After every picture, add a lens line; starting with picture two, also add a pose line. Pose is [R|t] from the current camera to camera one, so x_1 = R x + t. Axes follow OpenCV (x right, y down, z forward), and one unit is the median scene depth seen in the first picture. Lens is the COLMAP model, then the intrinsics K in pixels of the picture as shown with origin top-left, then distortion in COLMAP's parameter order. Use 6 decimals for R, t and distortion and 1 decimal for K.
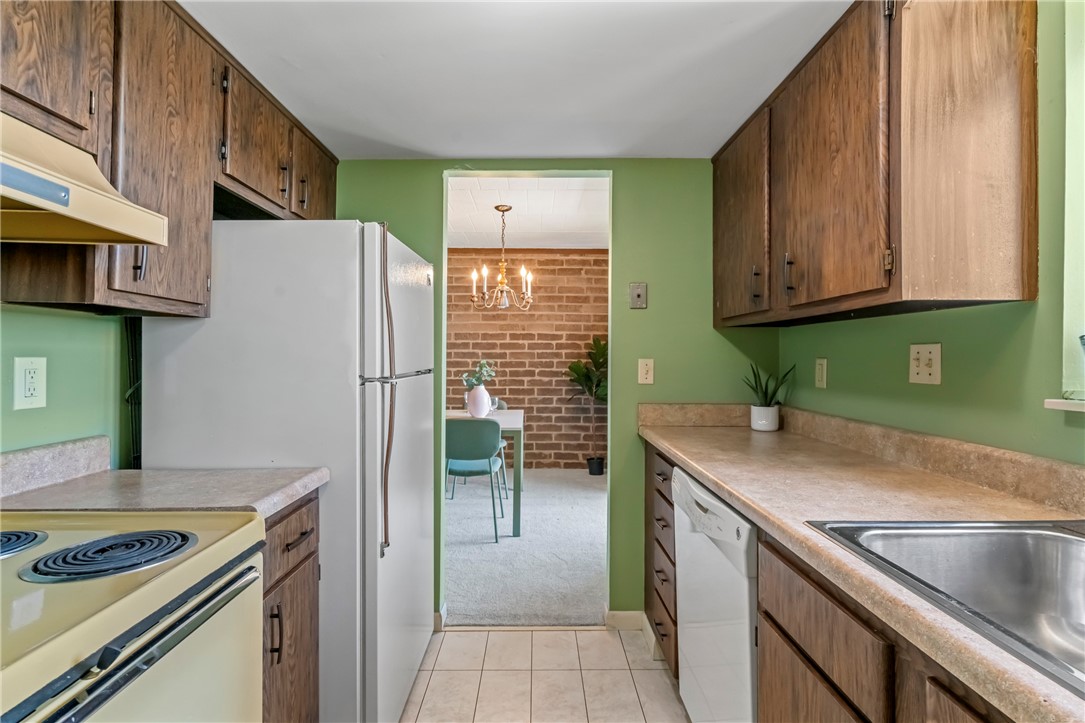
lens RADIAL K [[521.8, 0, 546.2], [0, 521.8, 353.7], [0, 0, 1]] dist [0.001201, 0.000624]
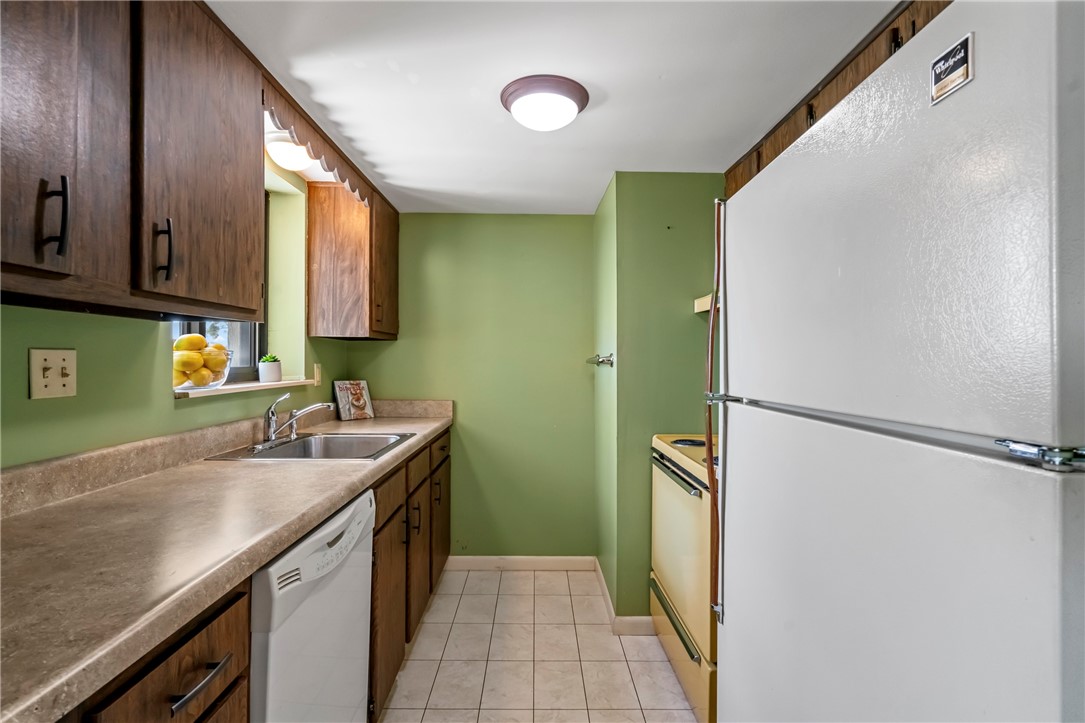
lens RADIAL K [[501.5, 0, 539.9], [0, 501.5, 356.4], [0, 0, 1]] dist [-0.013102, 0.005258]
pose [[-0.999826, -0.005735, 0.017745, -0.065514], [-0.005872, 0.999954, -0.007635, -0.007760], [-0.017700, -0.007738, -0.999813, 2.140620]]
